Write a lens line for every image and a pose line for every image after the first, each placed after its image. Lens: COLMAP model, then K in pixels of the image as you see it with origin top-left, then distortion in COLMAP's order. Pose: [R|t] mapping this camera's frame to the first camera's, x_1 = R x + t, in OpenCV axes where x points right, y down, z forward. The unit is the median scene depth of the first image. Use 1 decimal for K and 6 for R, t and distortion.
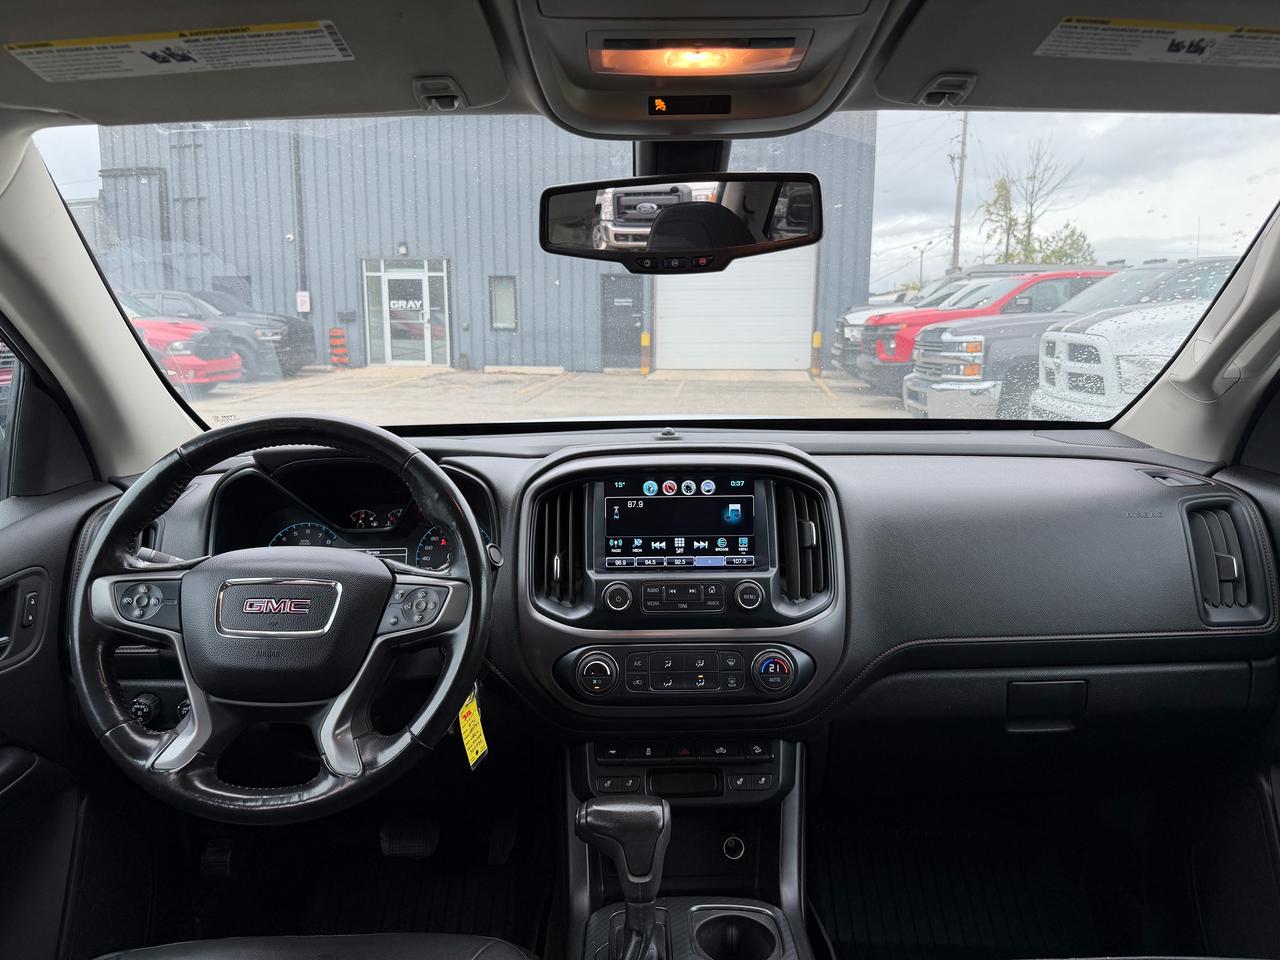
lens RADIAL K [[897.7, 0, 626.7], [0, 897.7, 475.2], [0, 0, 1]] dist [0.034520, -0.048575]
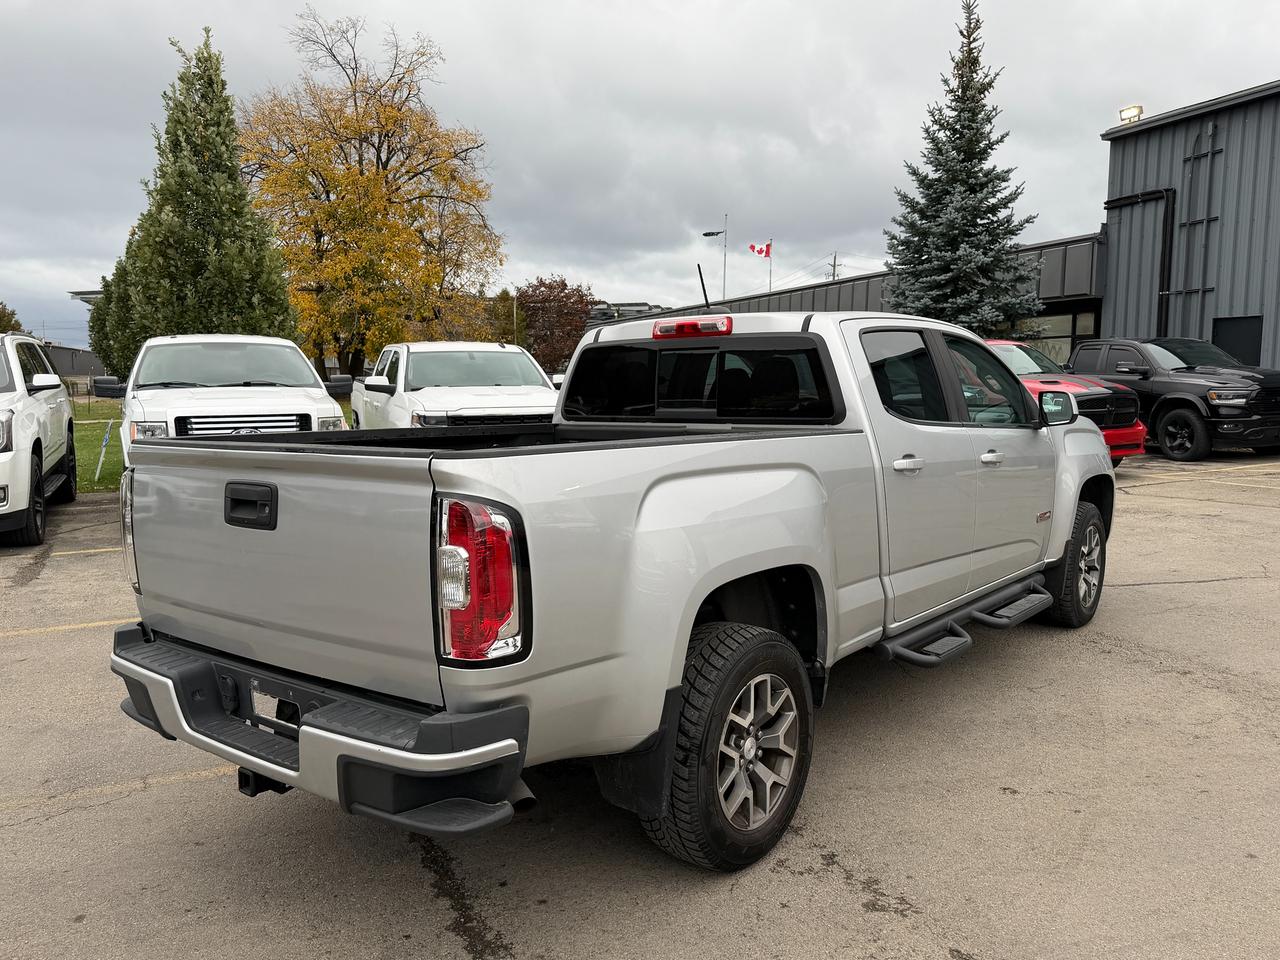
lens RADIAL K [[1014.0, 0, 644.8], [0, 1014.0, 482.3], [0, 0, 1]] dist [0.036894, -0.042165]
pose [[0.474977, 0.088774, -0.875509, 1.197836], [-0.143601, 0.989382, 0.022414, -0.524665], [0.868203, 0.115078, 0.482681, 2.781465]]
